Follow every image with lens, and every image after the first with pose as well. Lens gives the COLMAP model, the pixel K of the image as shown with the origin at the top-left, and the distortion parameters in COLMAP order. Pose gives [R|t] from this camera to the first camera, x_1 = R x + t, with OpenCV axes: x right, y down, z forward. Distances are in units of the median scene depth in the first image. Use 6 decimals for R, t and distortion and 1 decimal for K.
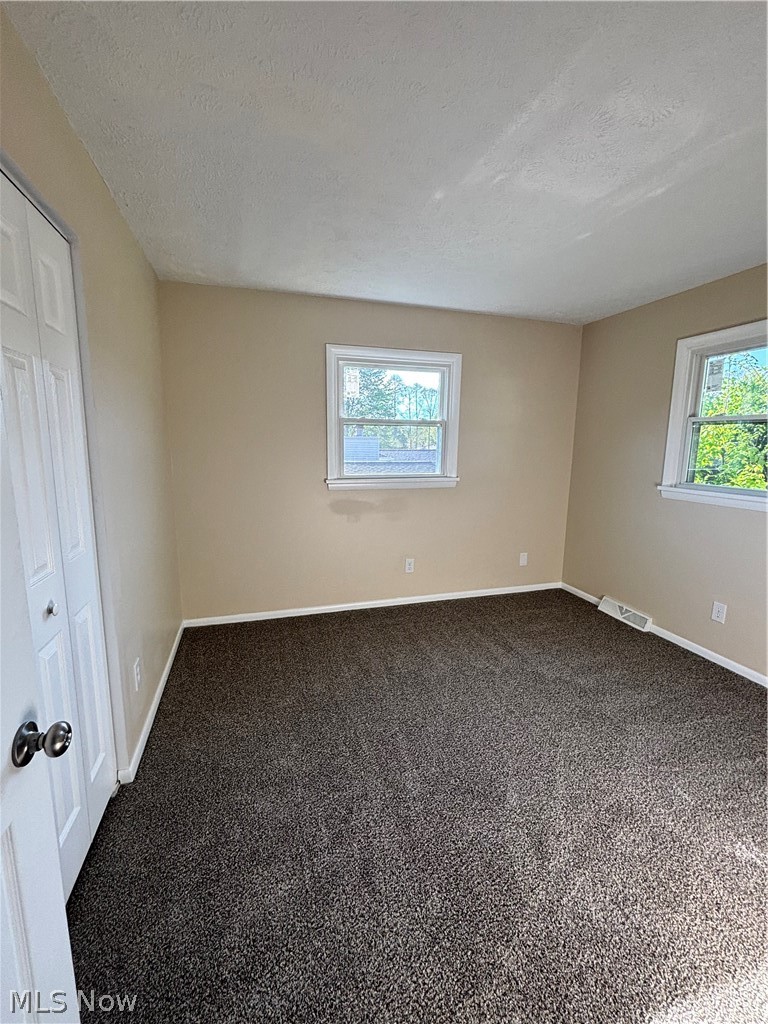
lens RADIAL K [[414.4, 0, 381.9], [0, 414.4, 511.0], [0, 0, 1]] dist [0.000691, -0.000328]
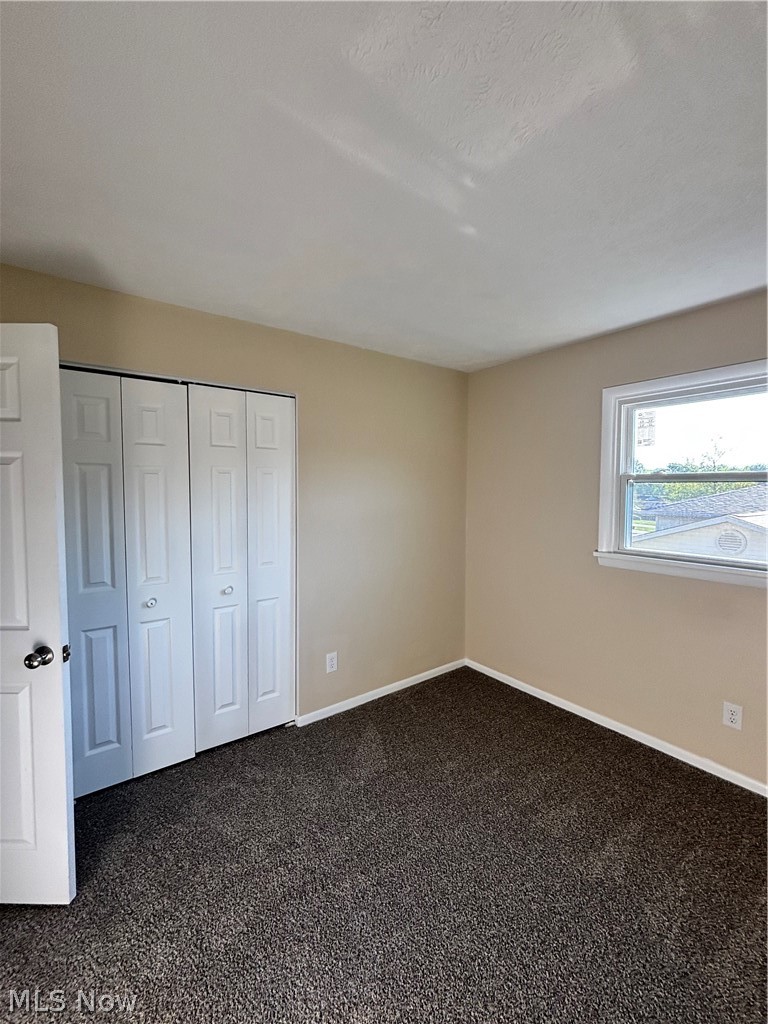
lens RADIAL K [[414.4, 0, 384.4], [0, 414.4, 509.9], [0, 0, 1]] dist [0.000691, -0.000328]
pose [[0.369824, 0.032355, -0.928538, 0.456921], [-0.152057, 0.988026, -0.026134, -0.070760], [0.916575, 0.150856, 0.370315, 0.307074]]
